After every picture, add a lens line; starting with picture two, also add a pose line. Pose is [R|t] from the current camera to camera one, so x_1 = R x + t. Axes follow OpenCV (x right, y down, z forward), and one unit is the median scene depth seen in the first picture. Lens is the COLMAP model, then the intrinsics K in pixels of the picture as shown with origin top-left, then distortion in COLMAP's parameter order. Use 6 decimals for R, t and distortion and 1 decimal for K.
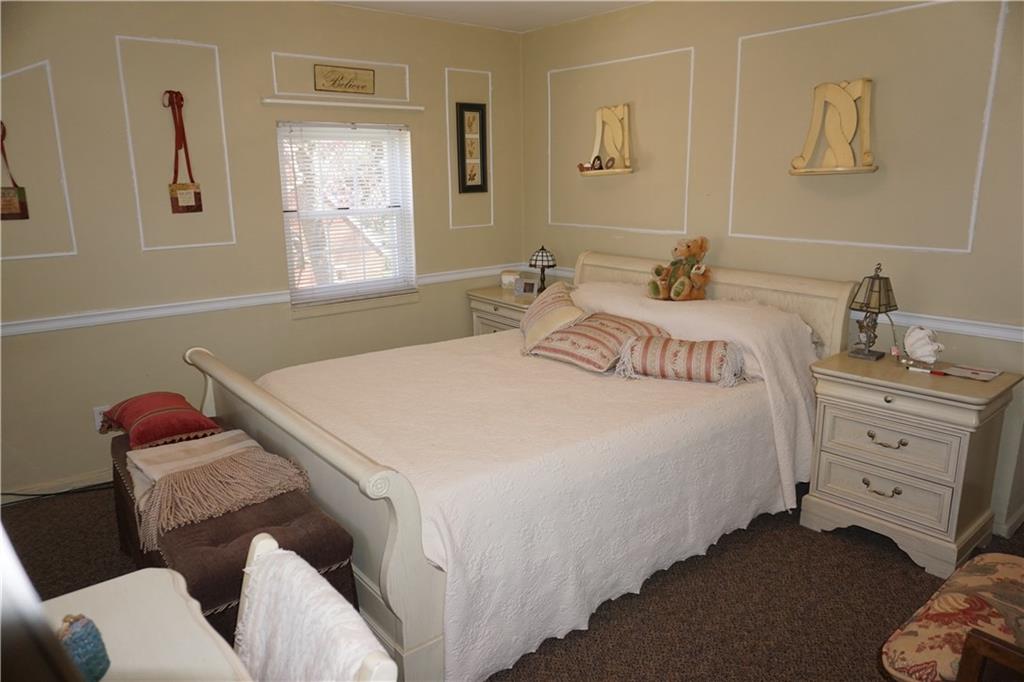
lens RADIAL K [[683.4, 0, 509.6], [0, 683.4, 341.6], [0, 0, 1]] dist [-0.035412, 0.010201]
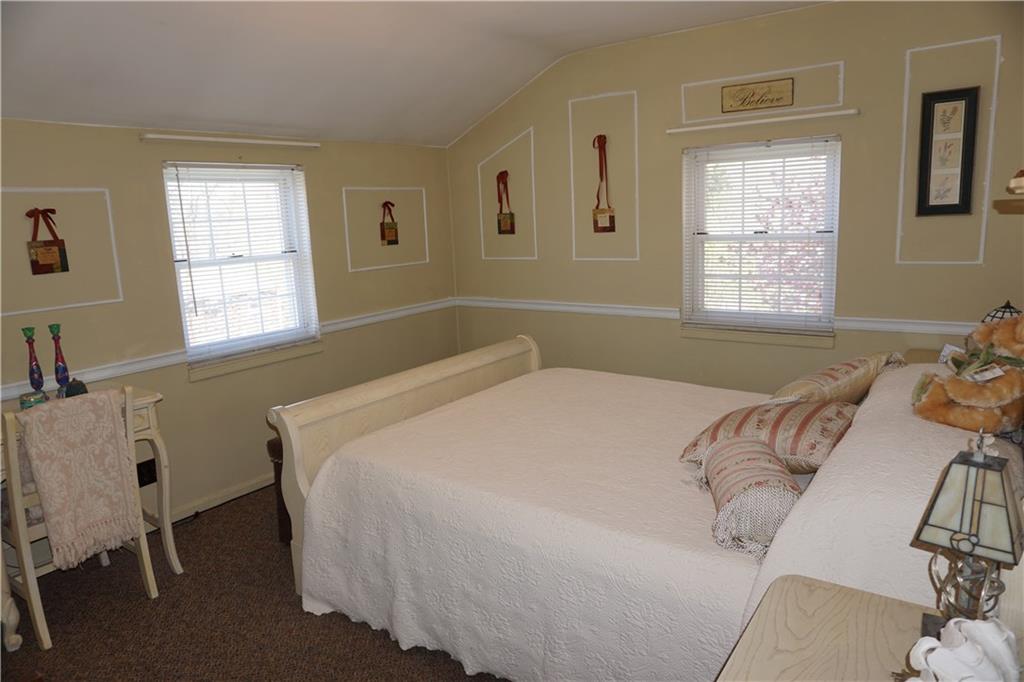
lens RADIAL K [[683.4, 0, 507.3], [0, 683.4, 340.4], [0, 0, 1]] dist [-0.035412, 0.010201]
pose [[0.256348, 0.183747, -0.948959, 0.629307], [-0.183372, 0.973181, 0.138902, -0.127832], [0.949031, 0.138406, 0.283167, 0.468429]]
